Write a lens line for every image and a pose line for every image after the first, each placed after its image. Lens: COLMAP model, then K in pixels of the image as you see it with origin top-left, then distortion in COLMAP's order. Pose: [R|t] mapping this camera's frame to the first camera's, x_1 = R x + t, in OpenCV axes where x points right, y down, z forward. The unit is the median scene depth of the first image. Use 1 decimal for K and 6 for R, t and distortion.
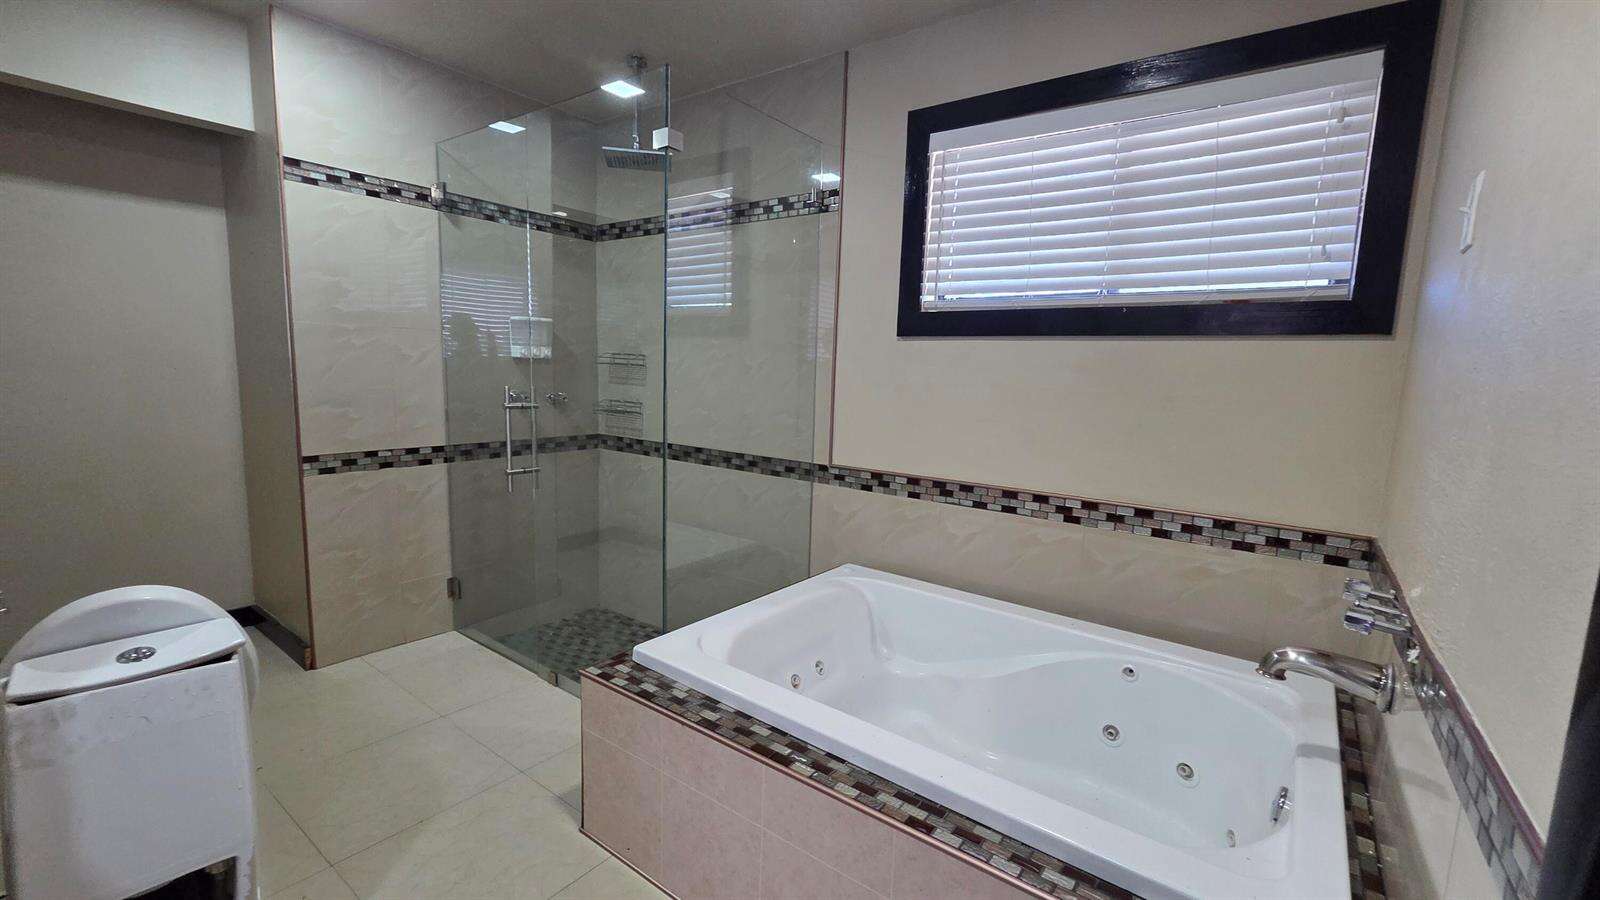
lens RADIAL K [[664.6, 0, 800.0], [0, 664.6, 450.0], [0, 0, 1]] dist [0.000098, 0.000096]
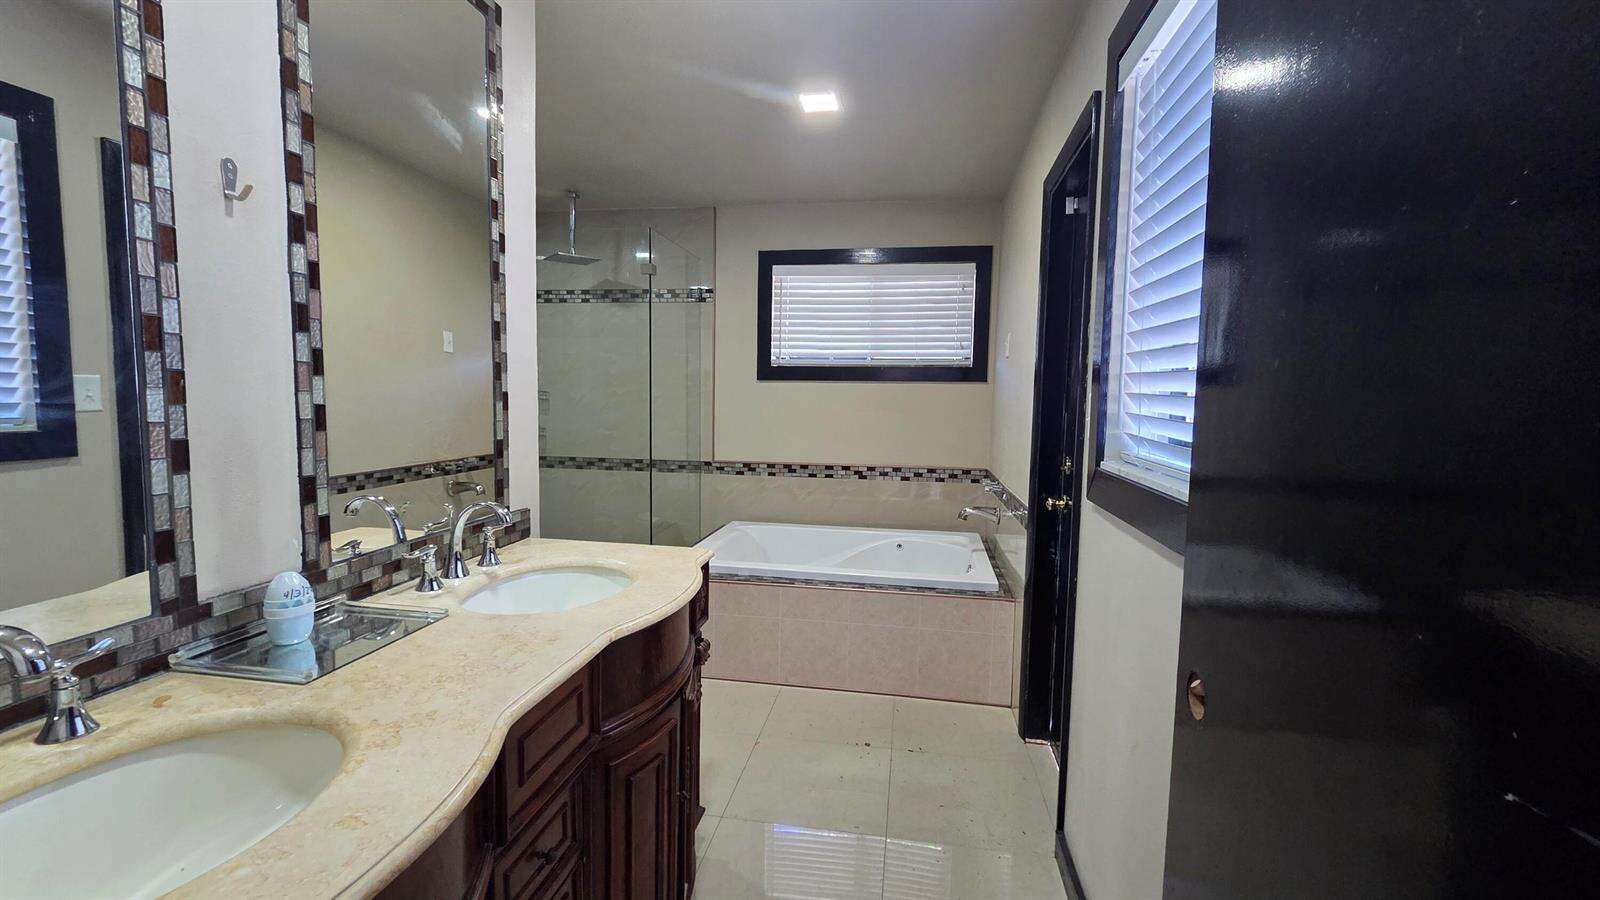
lens RADIAL K [[664.6, 0, 800.0], [0, 664.6, 450.0], [0, 0, 1]] dist [0.000098, 0.000096]
pose [[0.894998, -0.062168, 0.441717, -0.522373], [0.071670, 0.997417, -0.004838, 0.020990], [-0.440275, 0.035988, 0.897142, -0.560276]]
